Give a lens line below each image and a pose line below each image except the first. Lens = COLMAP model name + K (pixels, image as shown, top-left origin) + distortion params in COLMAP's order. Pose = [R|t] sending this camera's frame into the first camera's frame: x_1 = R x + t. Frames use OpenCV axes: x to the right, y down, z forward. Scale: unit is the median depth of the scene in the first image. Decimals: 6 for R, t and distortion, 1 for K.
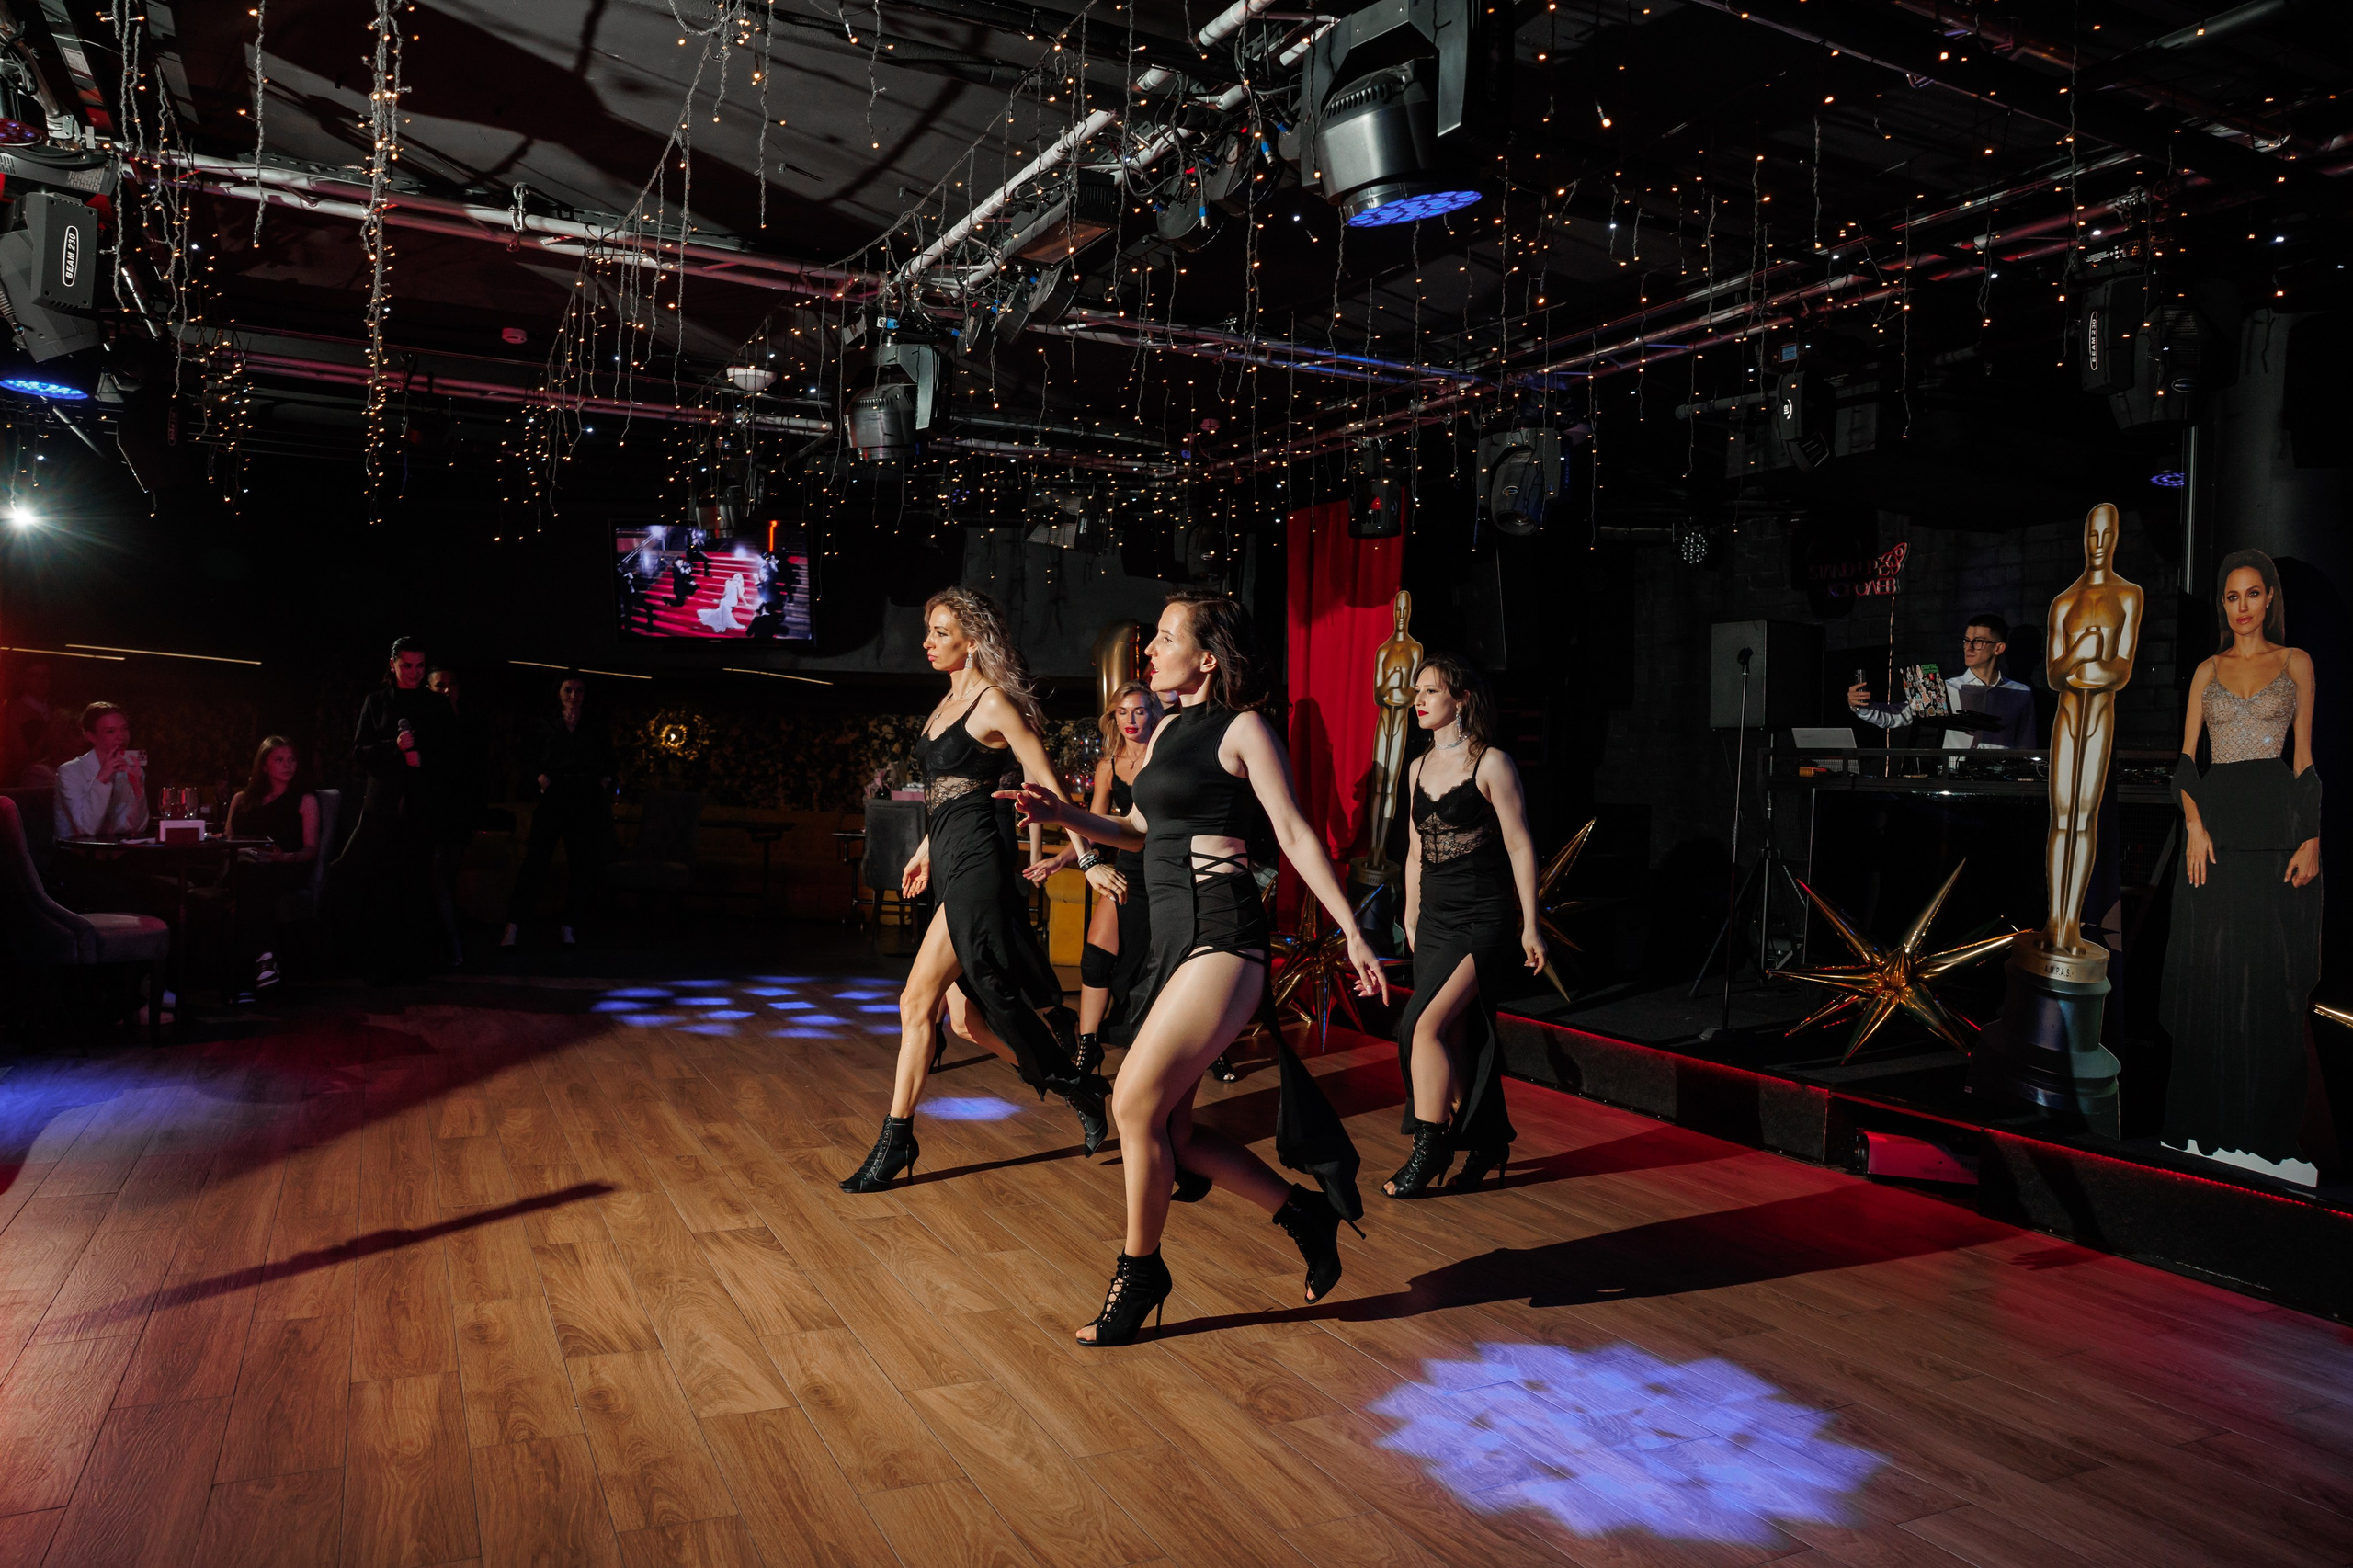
lens RADIAL K [[1601.9, 0, 1166.9], [0, 1601.9, 774.5], [0, 0, 1]] dist [-0.111561, 0.089131]
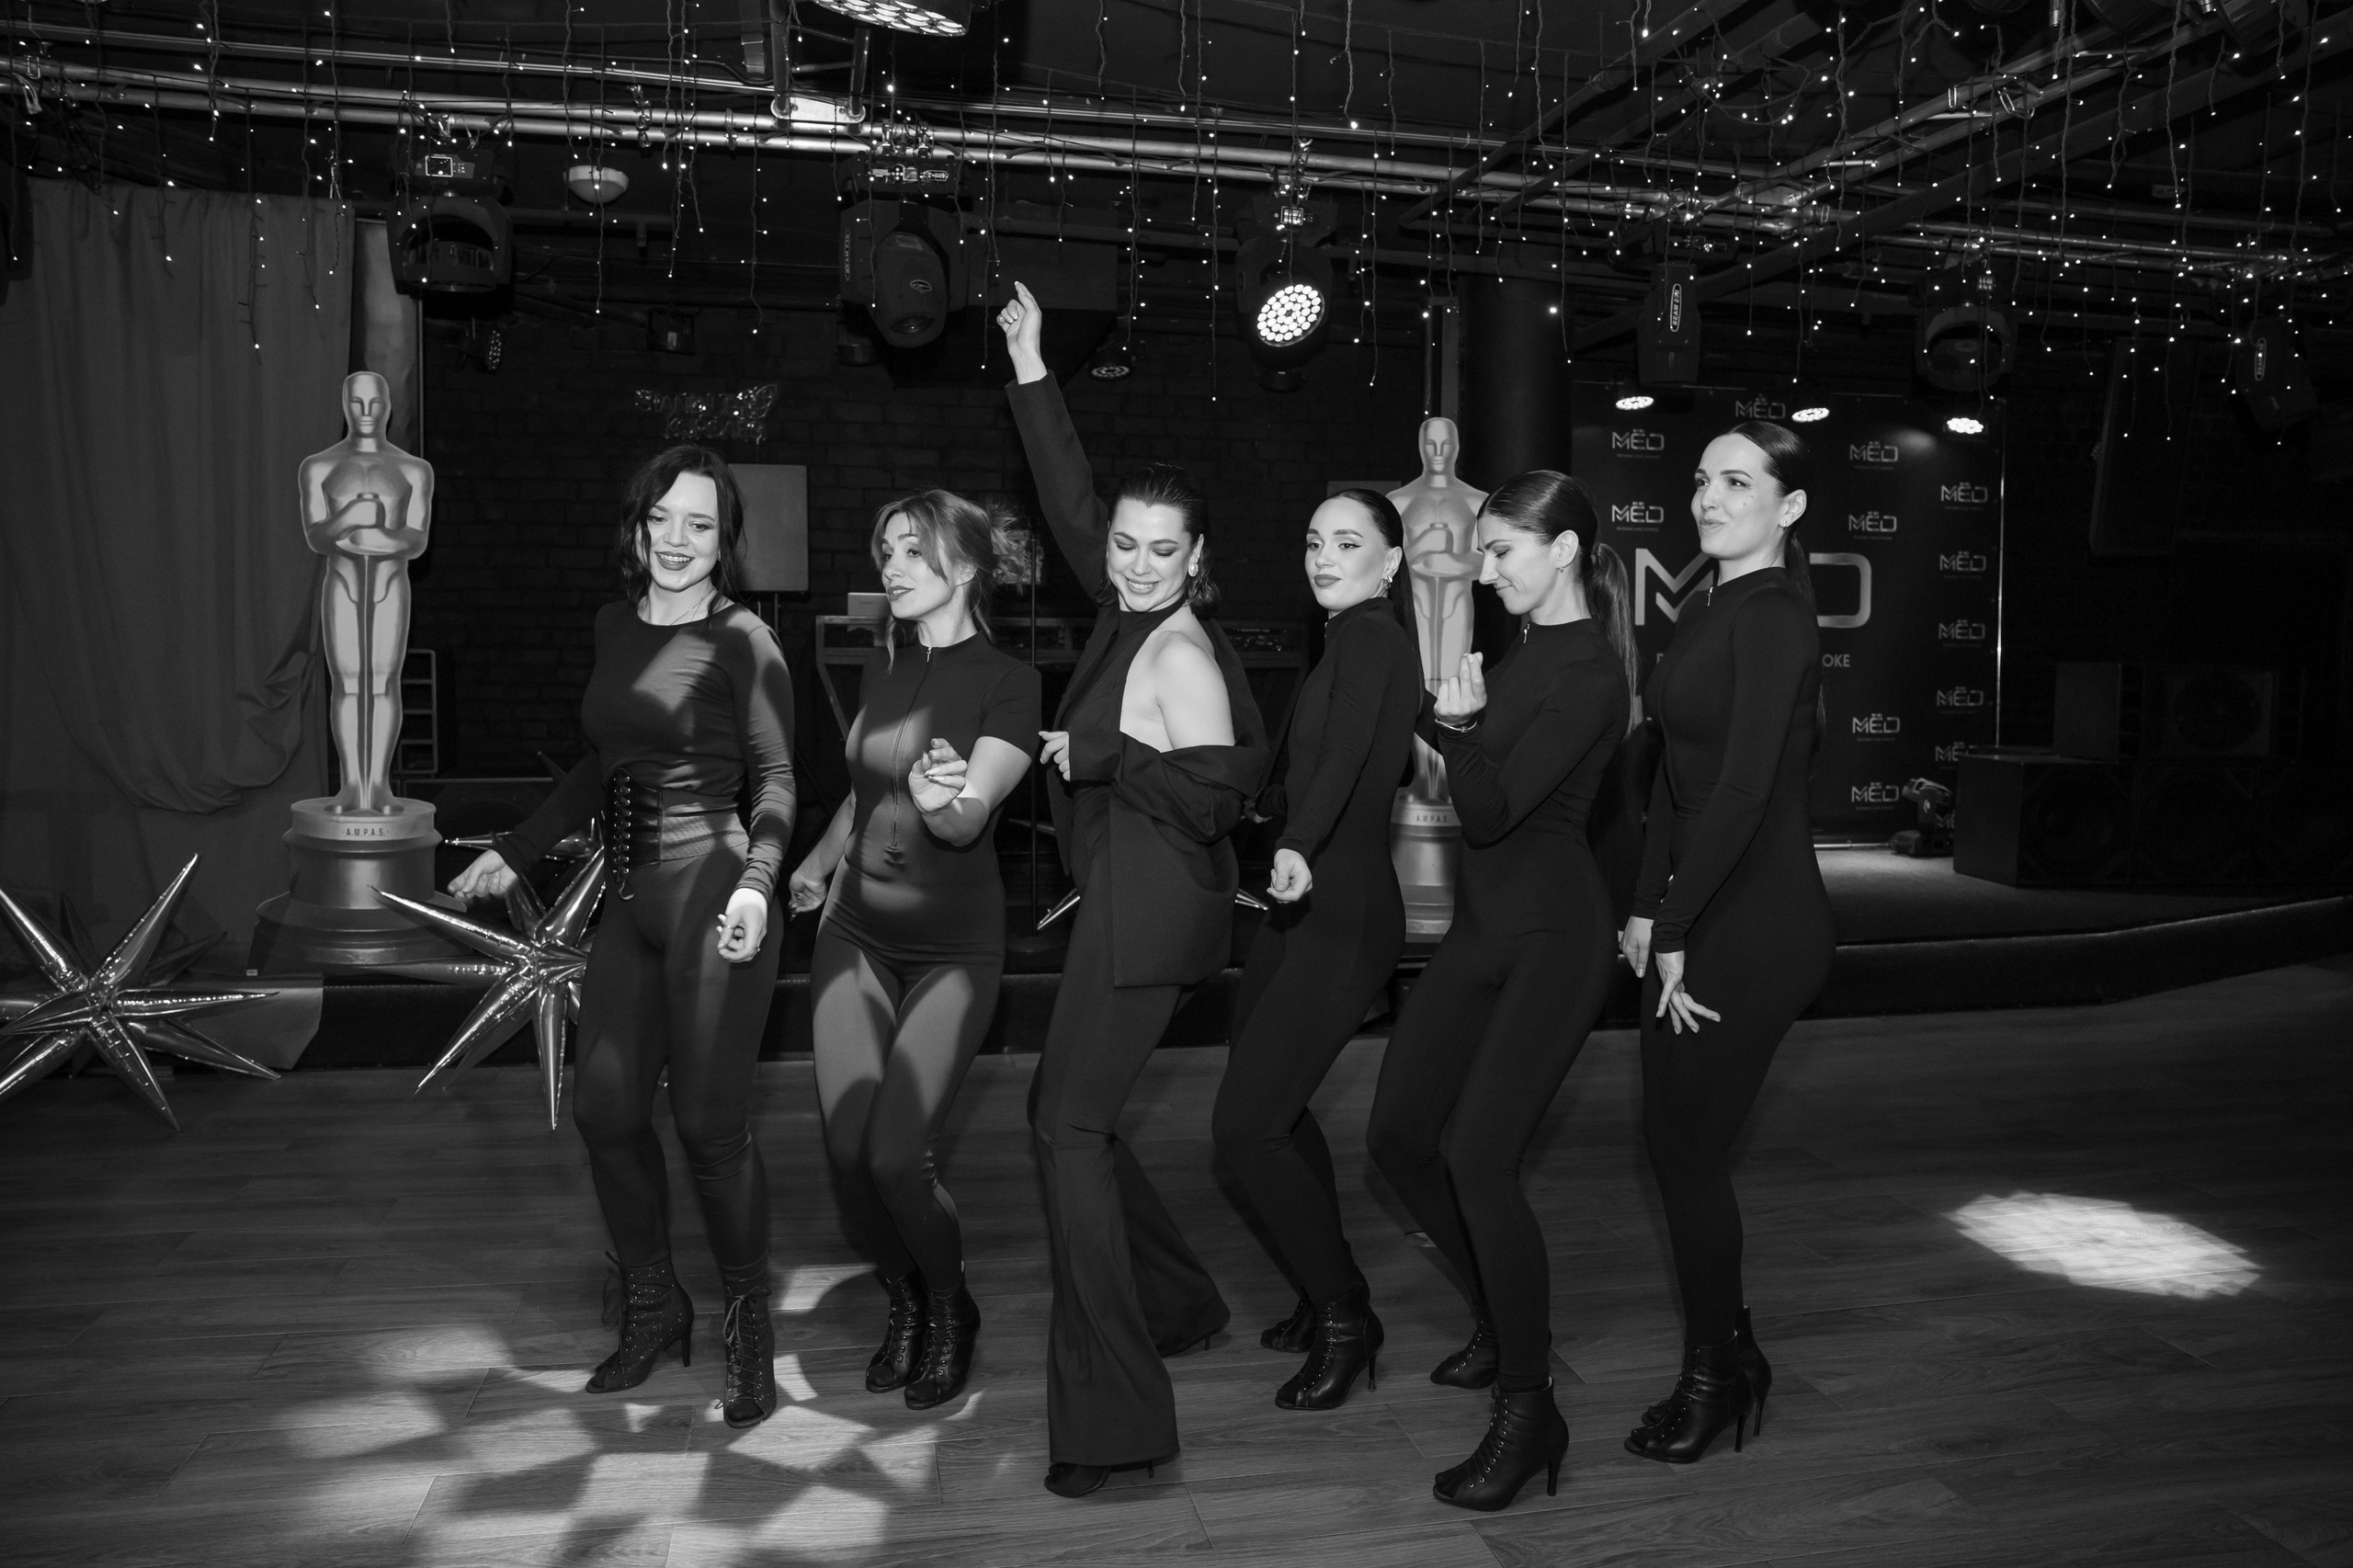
lens RADIAL K [[1601.9, 0, 1164.1], [0, 1601.9, 776.7], [0, 0, 1]] dist [-0.111561, 0.089131]
pose [[0.259651, -0.114023, 0.958947, -0.409912], [0.001969, 0.993065, 0.117547, -0.030196], [-0.965701, -0.028633, 0.258075, 0.572912]]
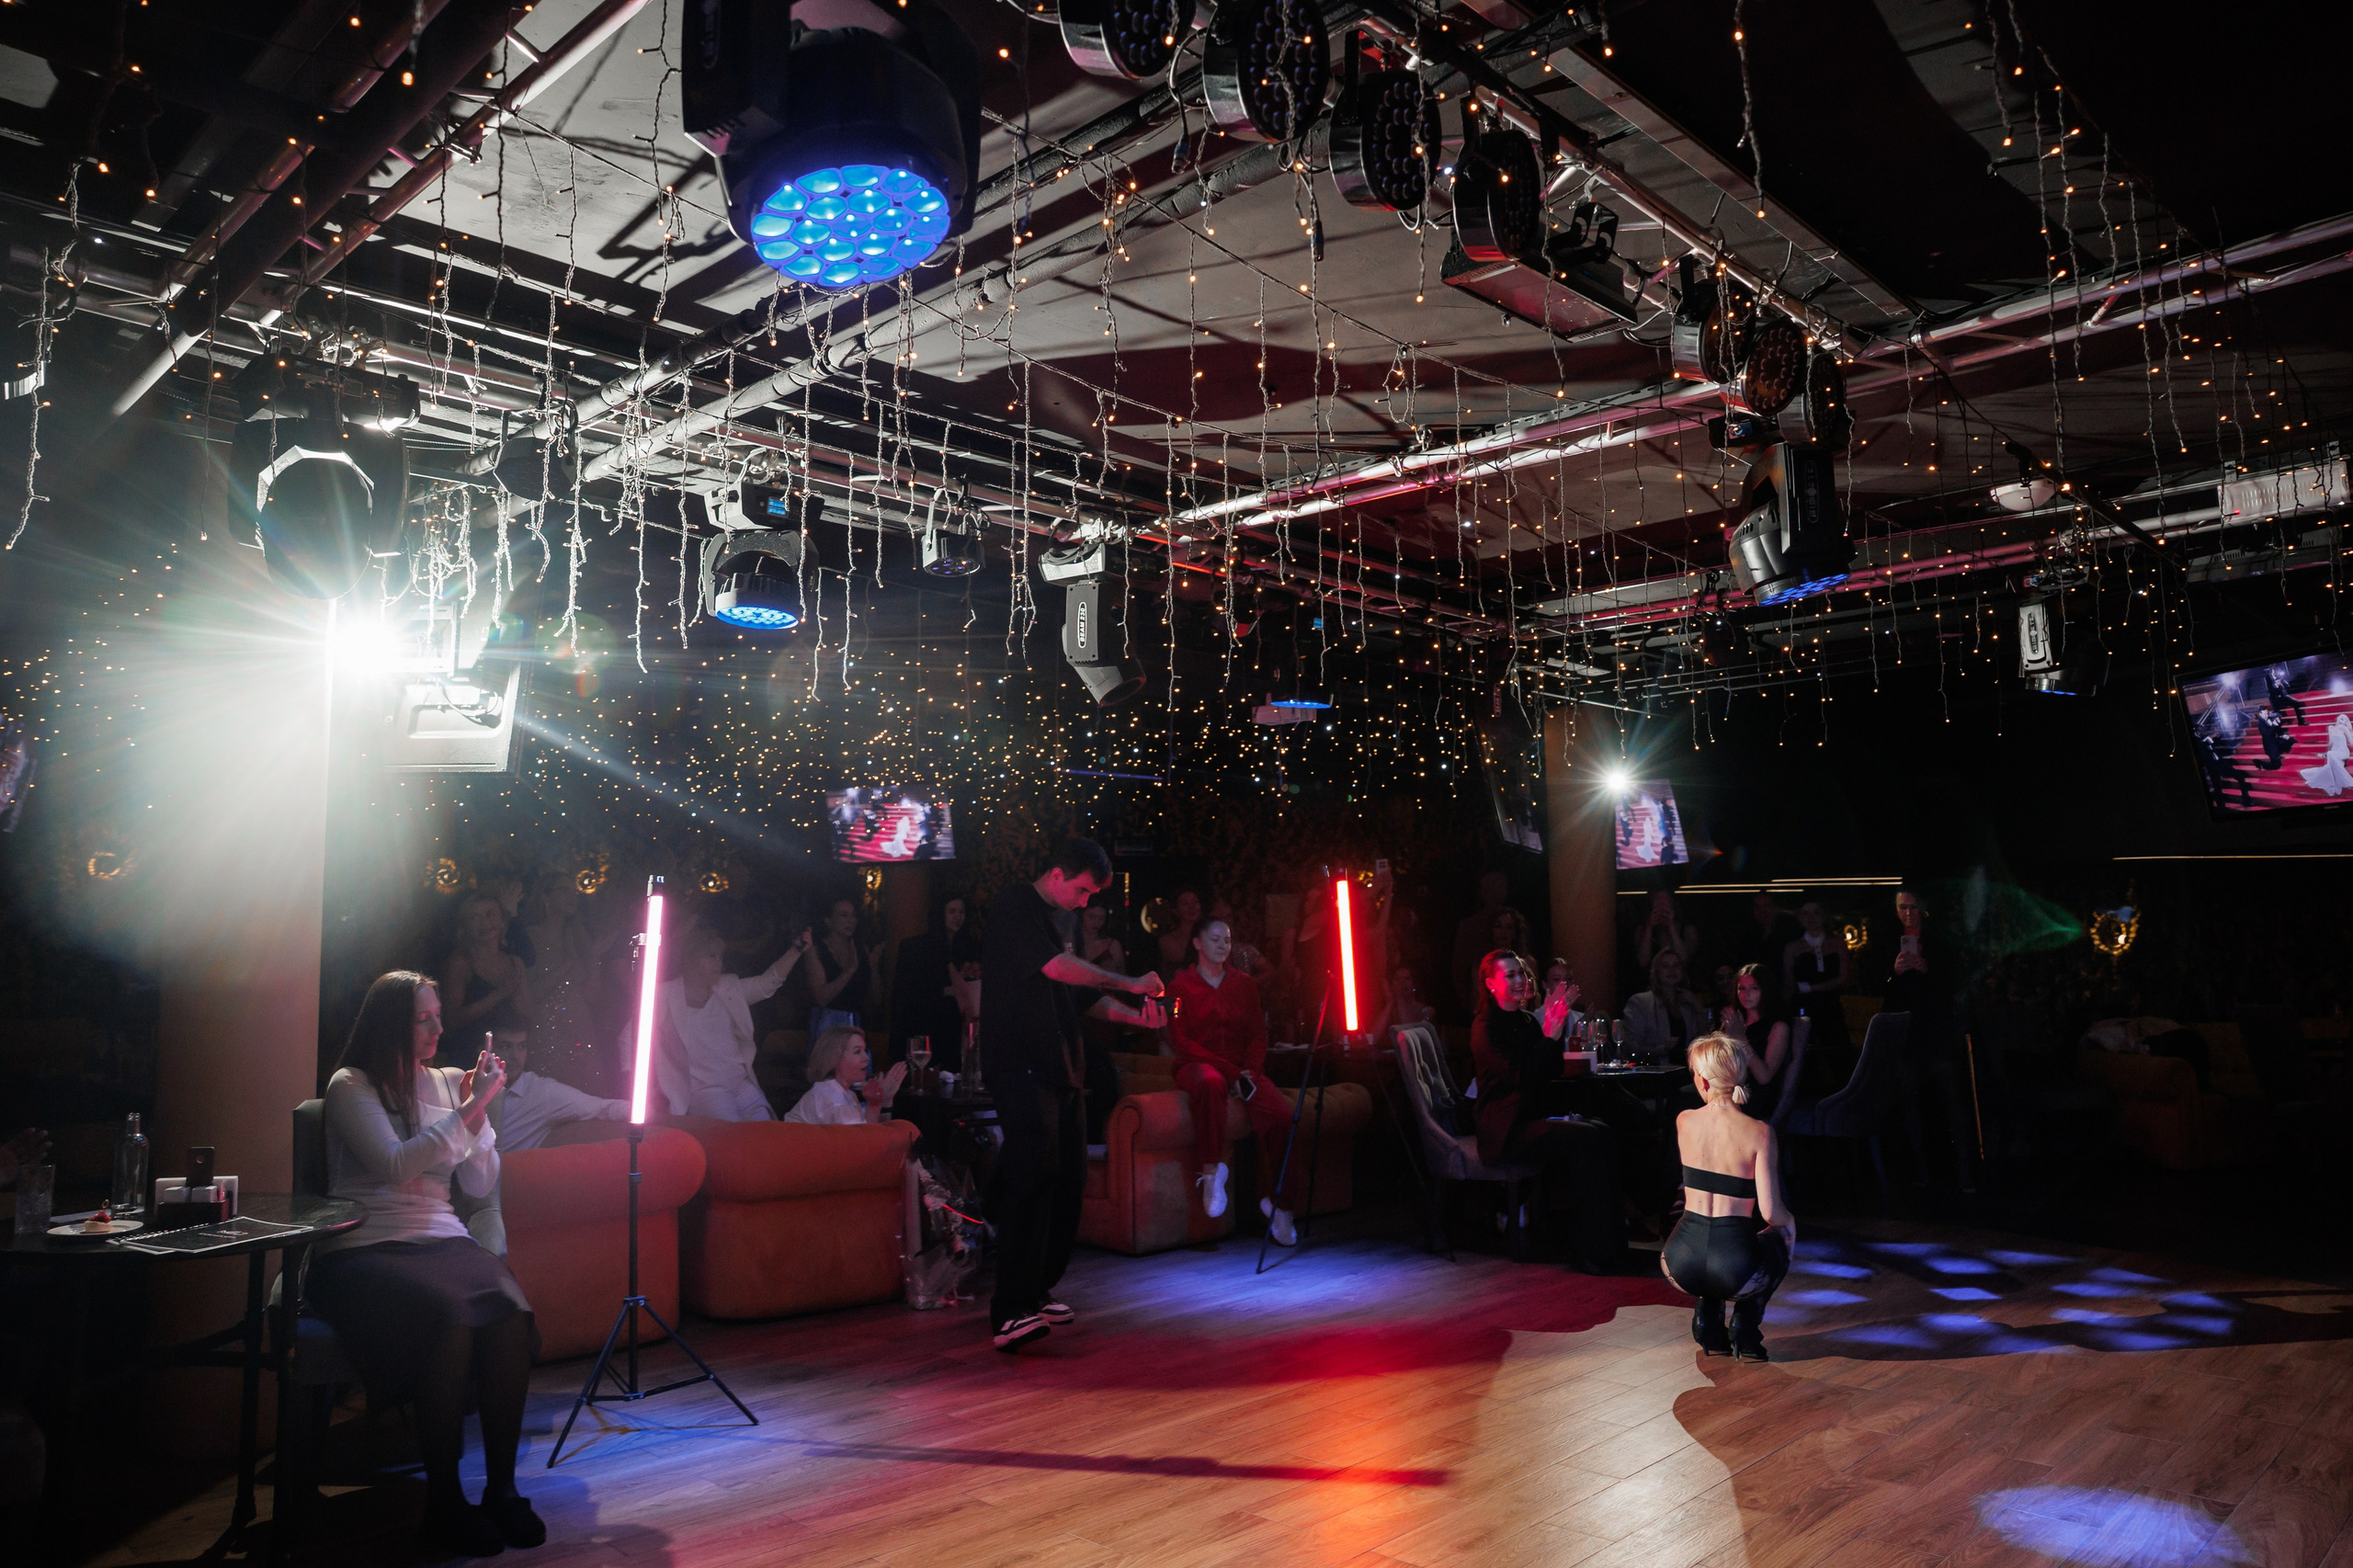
lens RADIAL K [[1601.9, 0, 1174.2], [0, 1601.9, 779.9], [0, 0, 1]] dist [-0.111561, 0.089131]
pose [[0.324027, -0.137575, -0.935991, 0.296217], [0.018030, 0.990088, -0.139285, -0.007728], [0.945876, 0.028256, 0.323296, 0.333546]]
